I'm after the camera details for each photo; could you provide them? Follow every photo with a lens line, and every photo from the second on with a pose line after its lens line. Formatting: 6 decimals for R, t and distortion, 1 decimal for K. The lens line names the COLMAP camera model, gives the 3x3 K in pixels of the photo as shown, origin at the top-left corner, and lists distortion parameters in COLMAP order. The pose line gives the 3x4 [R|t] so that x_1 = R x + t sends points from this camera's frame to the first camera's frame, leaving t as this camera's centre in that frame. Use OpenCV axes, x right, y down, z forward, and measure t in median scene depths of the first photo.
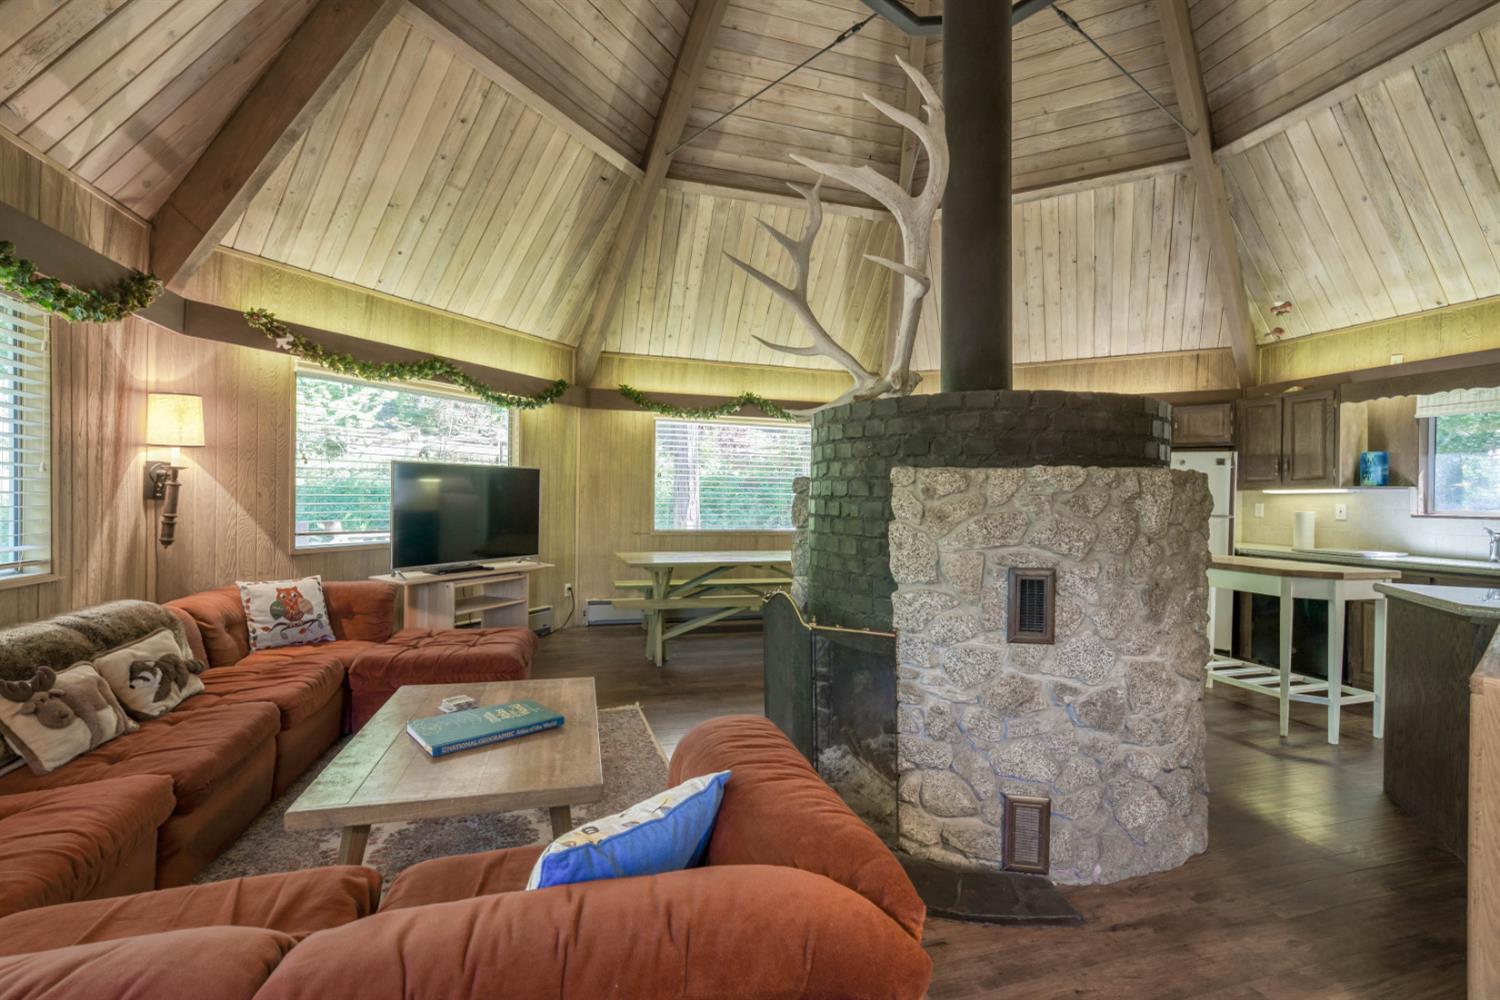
lens RADIAL K [[659.9, 0, 749.2], [0, 659.9, 496.9], [0, 0, 1]] dist [-0.012527, 0.006914]
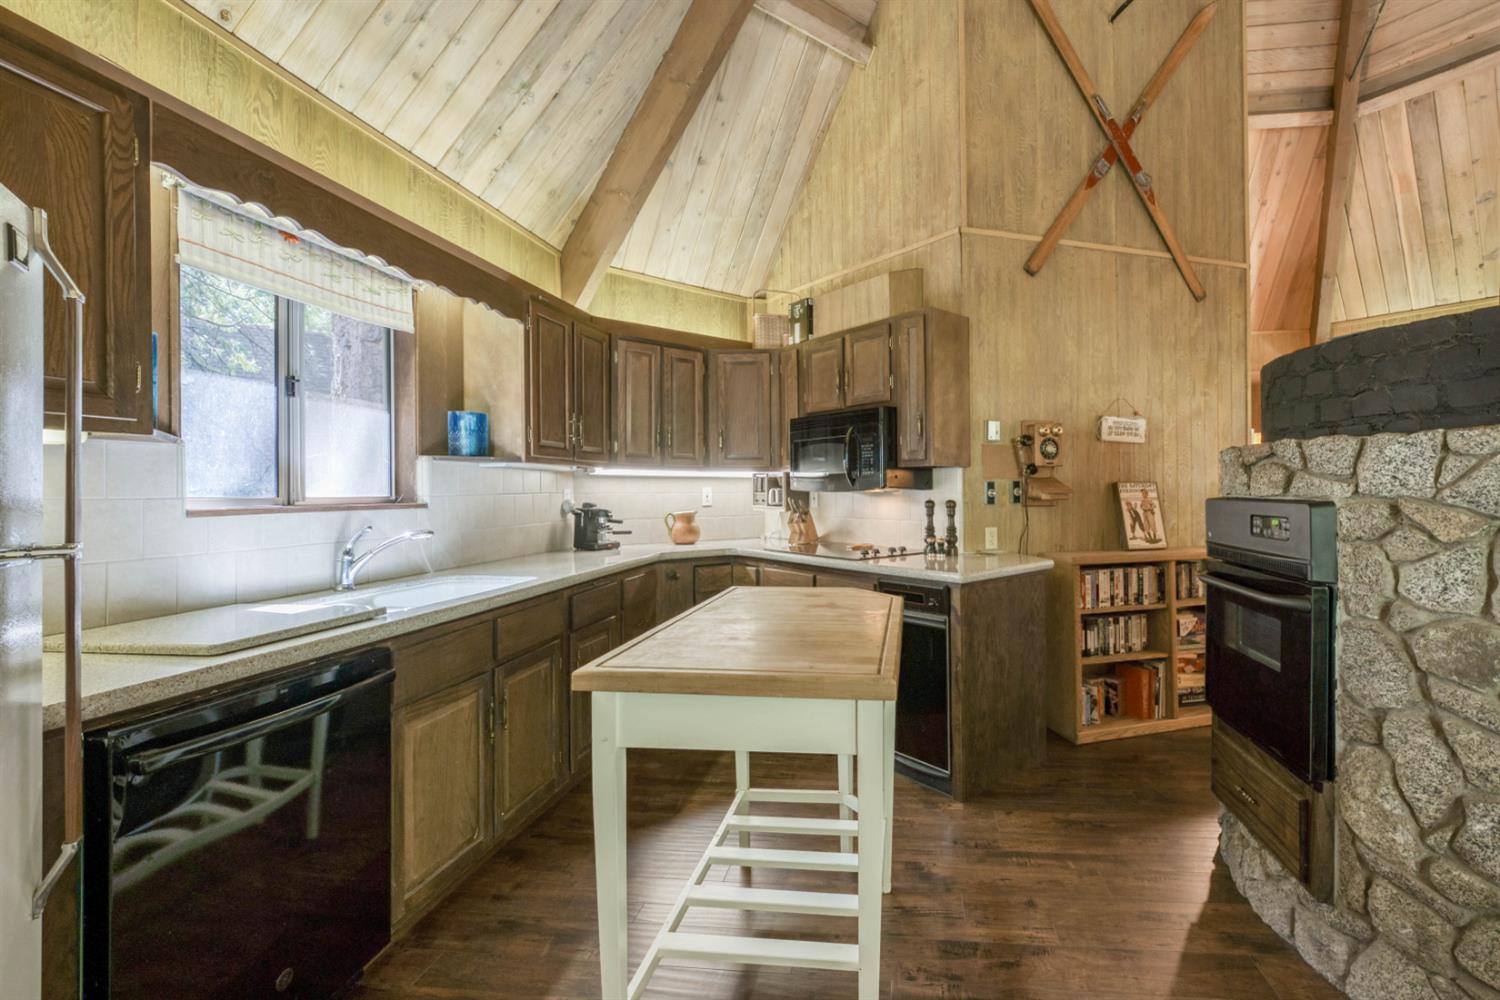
lens RADIAL K [[658.3, 0, 848.5], [0, 658.3, 484.2], [0, 0, 1]] dist [-0.016483, 0.007755]
pose [[-0.927422, -0.006204, 0.373965, 0.484510], [-0.007302, 0.999972, -0.001520, 0.008914], [-0.373945, -0.004140, -0.927442, 1.181221]]
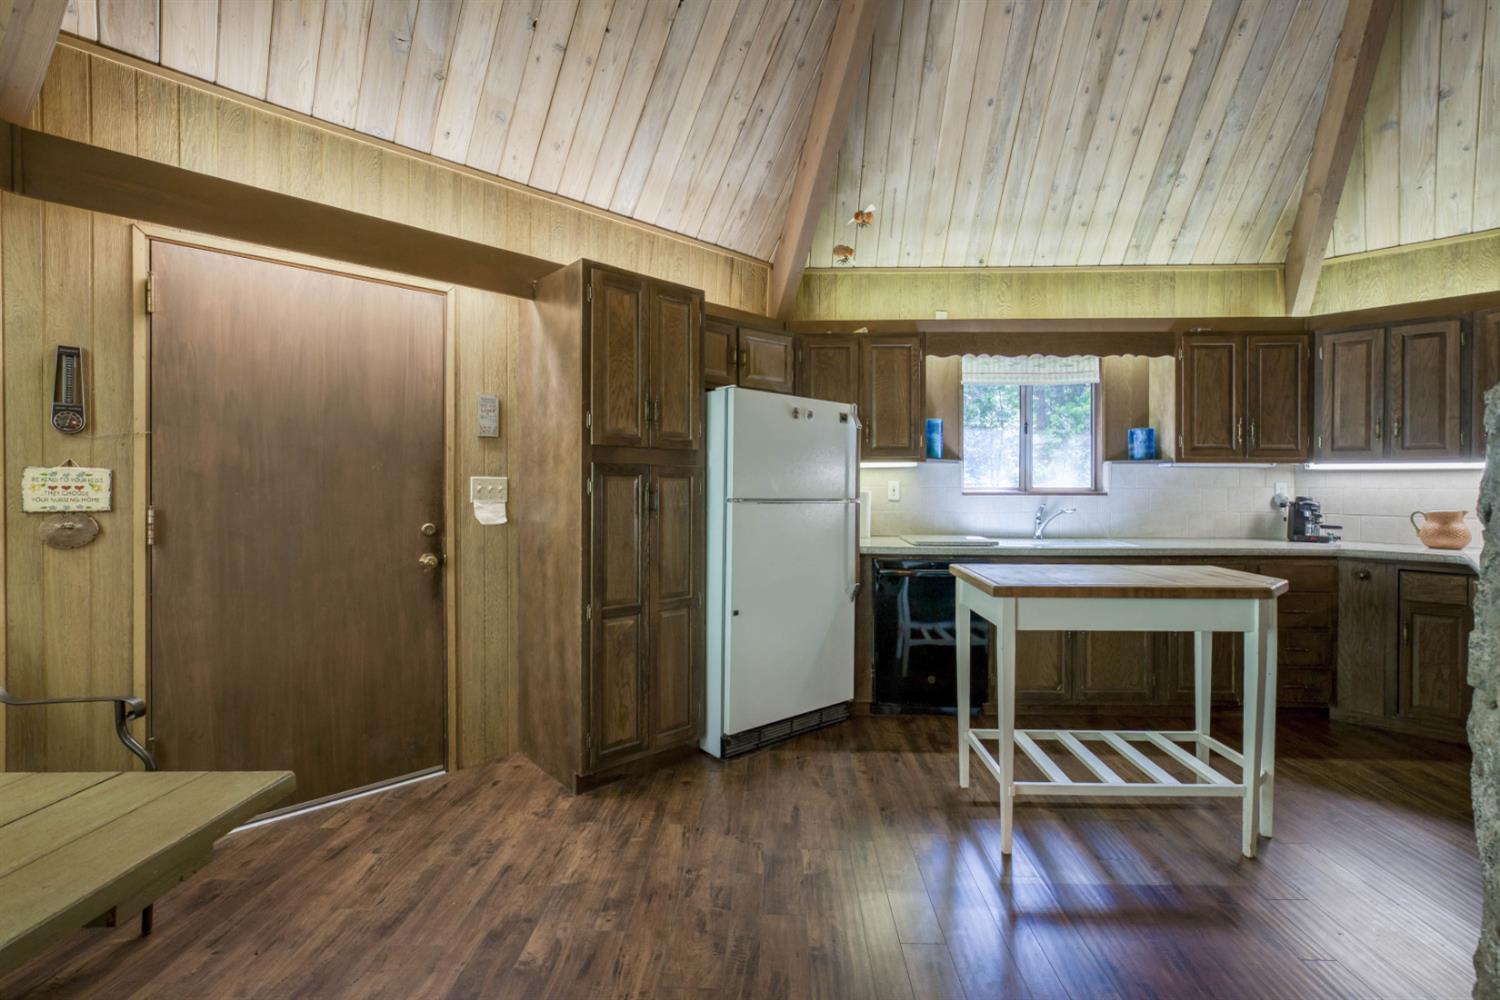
lens RADIAL K [[660.9, 0, 765.0], [0, 660.9, 486.5], [0, 0, 1]] dist [-0.010872, 0.006326]
pose [[0.309805, -0.014535, 0.950689, 0.069492], [0.003089, 0.999893, 0.014281, 0.005595], [-0.950795, -0.001488, 0.309817, 0.951881]]
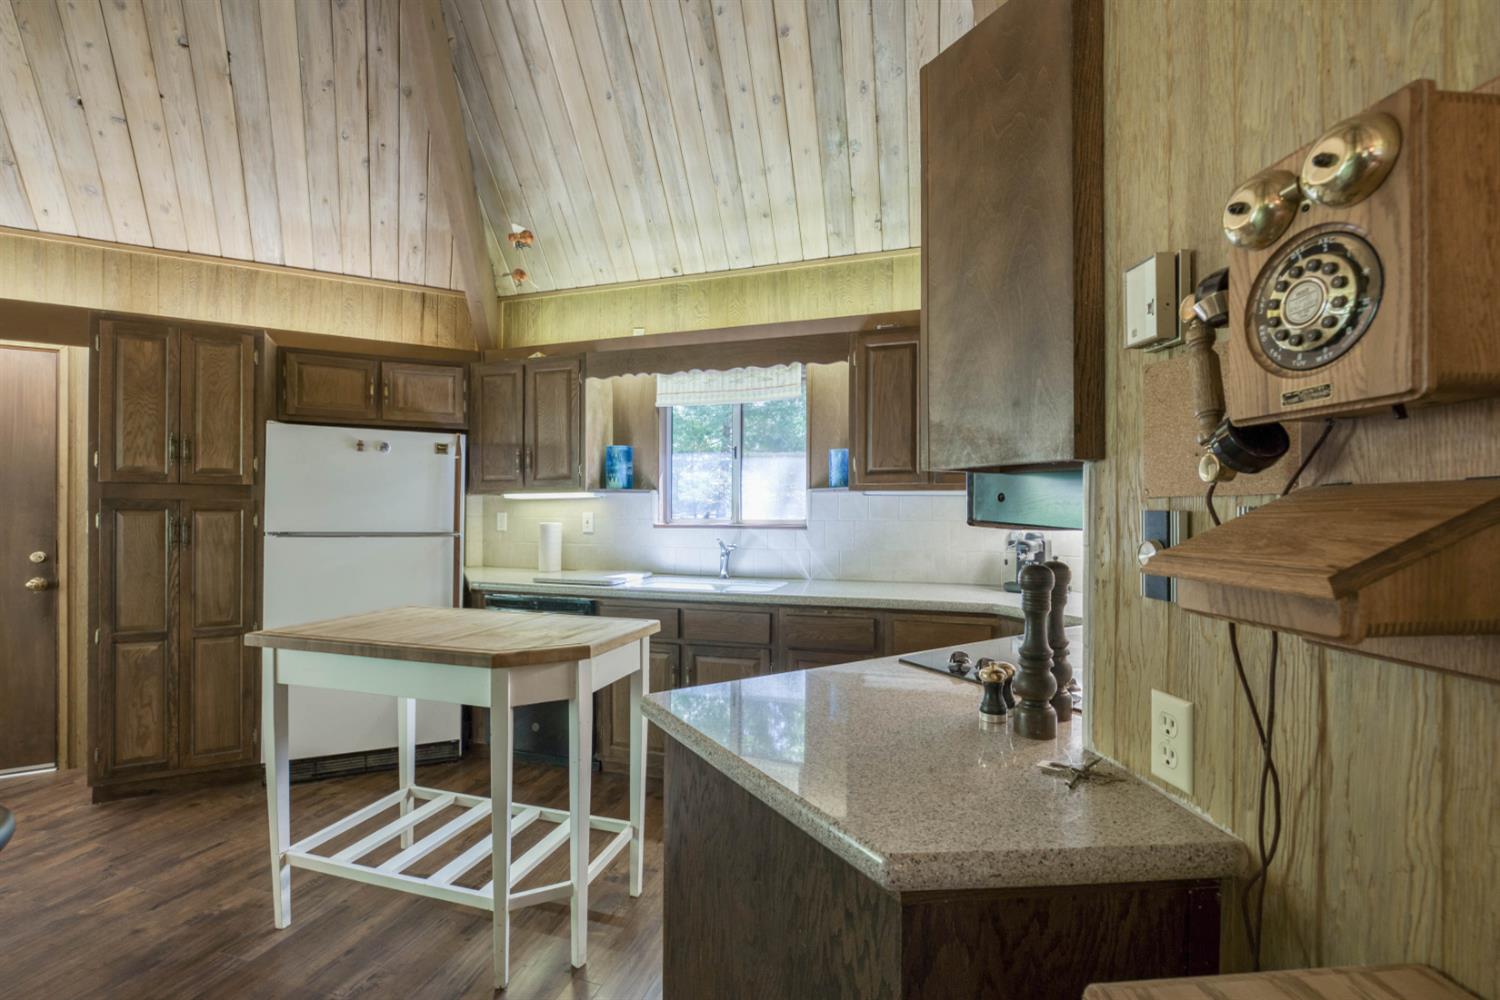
lens RADIAL K [[644.0, 0, 750.6], [0, 644.0, 509.0], [0, 0, 1]] dist [-0.011756, 0.004929]
pose [[0.558305, -0.011089, 0.829562, 0.401792], [0.006624, 0.999938, 0.008908, 0.001317], [-0.829609, 0.000522, 0.558344, 0.441102]]
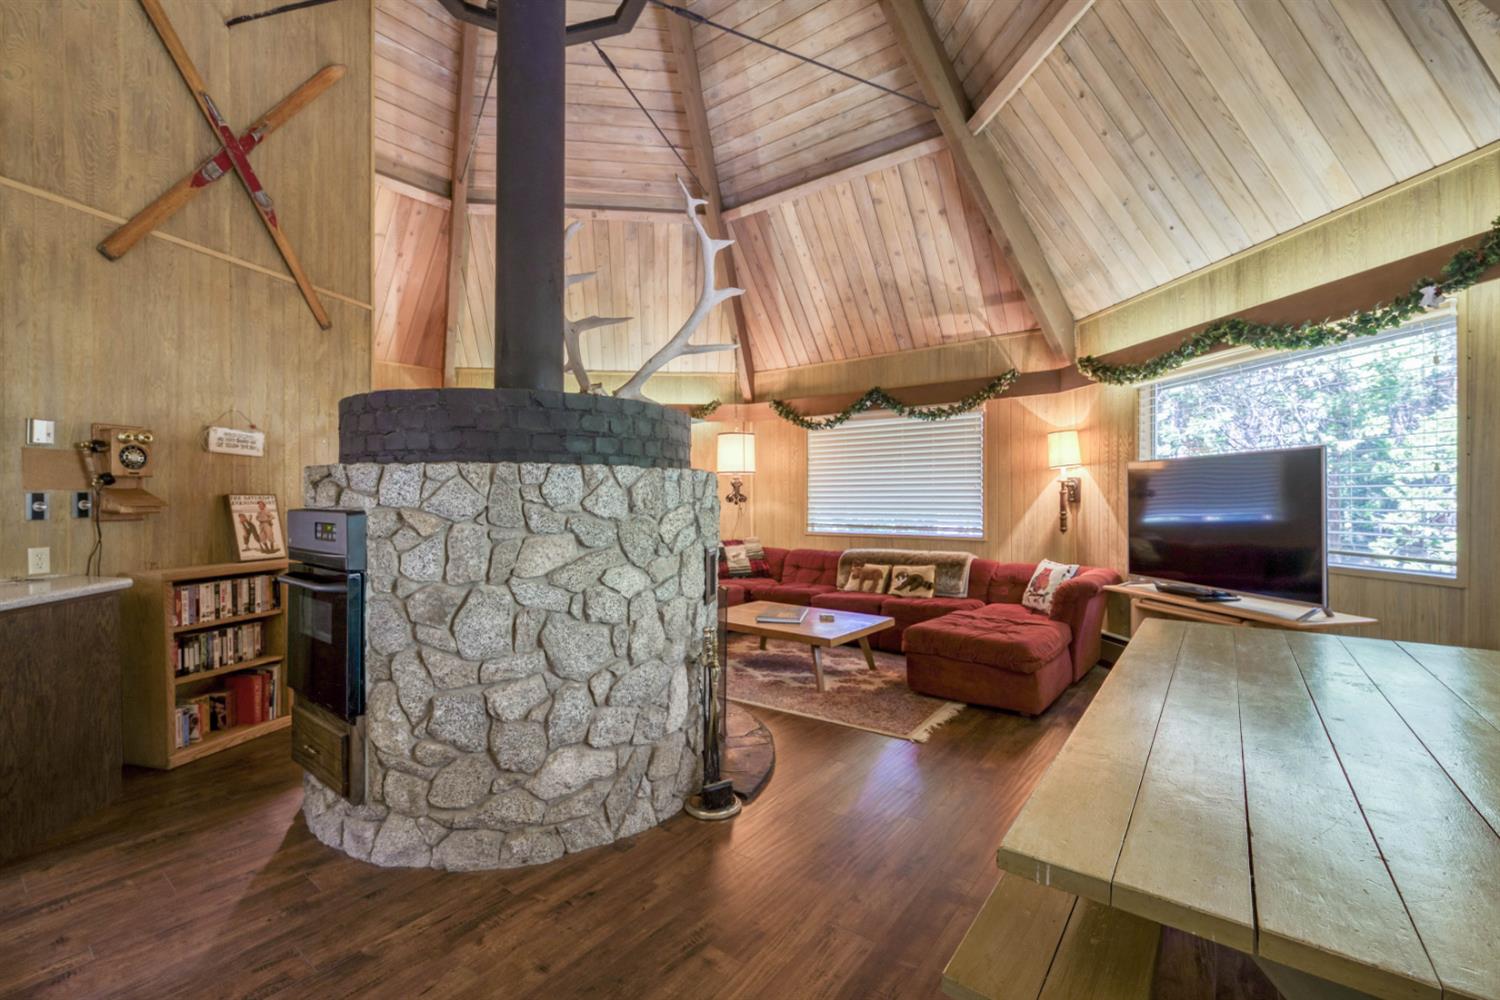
lens RADIAL K [[635.9, 0, 747.9], [0, 635.9, 499.0], [0, 0, 1]] dist [-0.015579, 0.005613]
pose [[-0.811275, -0.009263, -0.584592, 0.418478], [-0.008103, 0.999957, -0.004601, 0.006921], [0.584609, 0.001004, -0.811315, 1.300808]]
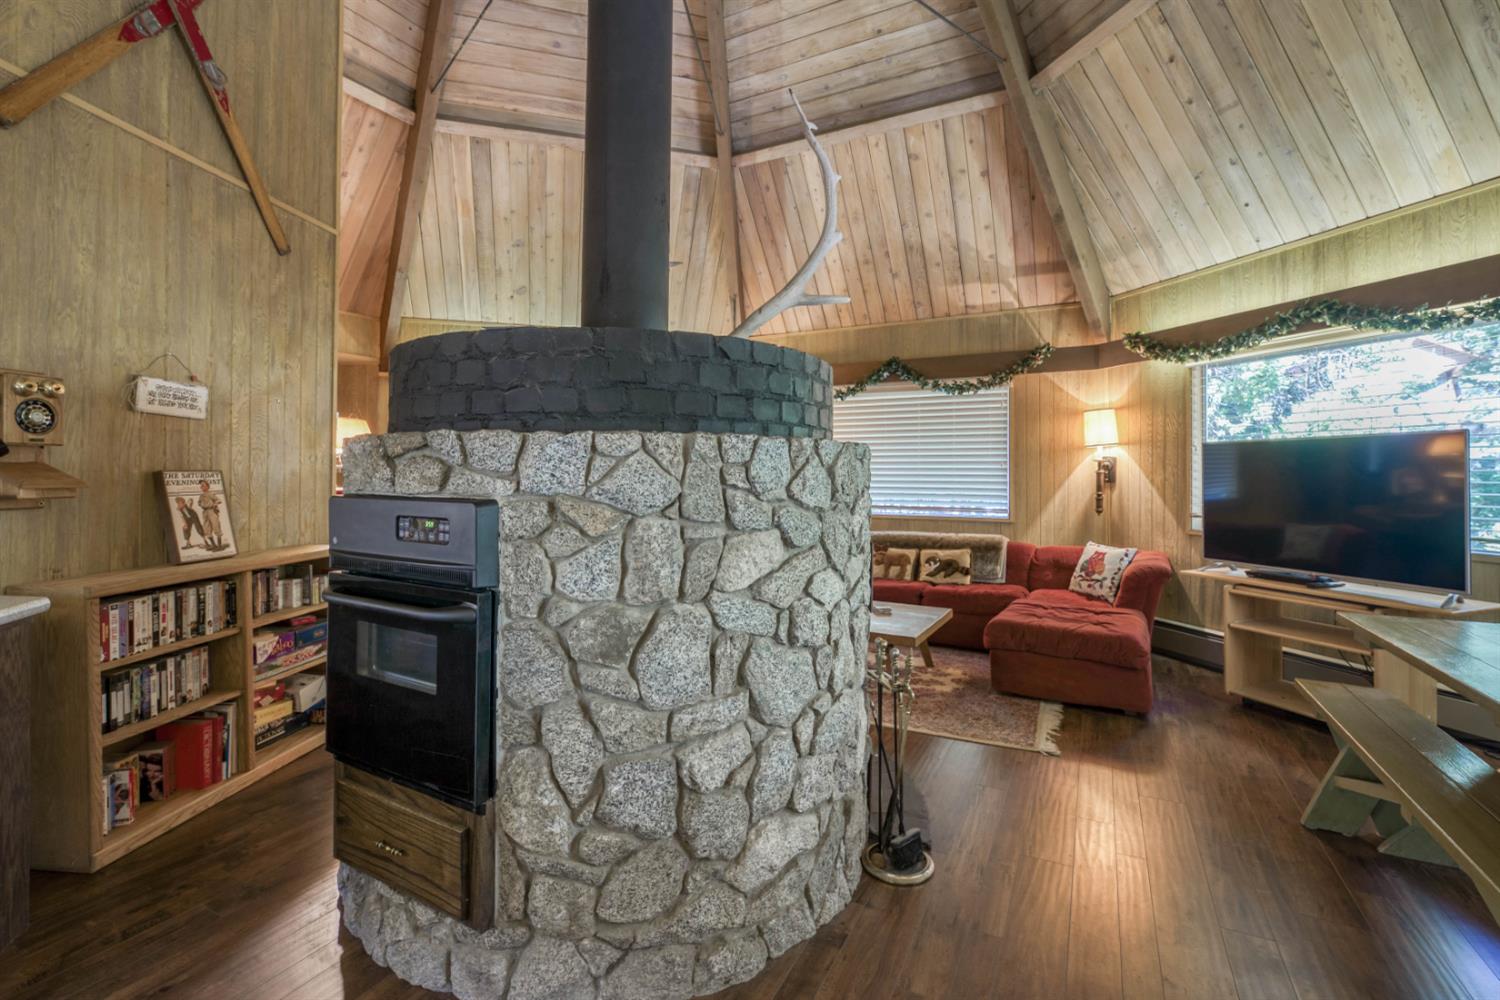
lens RADIAL K [[655.7, 0, 752.4], [0, 655.7, 468.0], [0, 0, 1]] dist [-0.025473, 0.005932]
pose [[-0.700697, -0.019928, -0.713180, 0.518998], [-0.012218, 0.999798, -0.015932, 0.003445], [0.713354, -0.002450, -0.700799, 1.083004]]
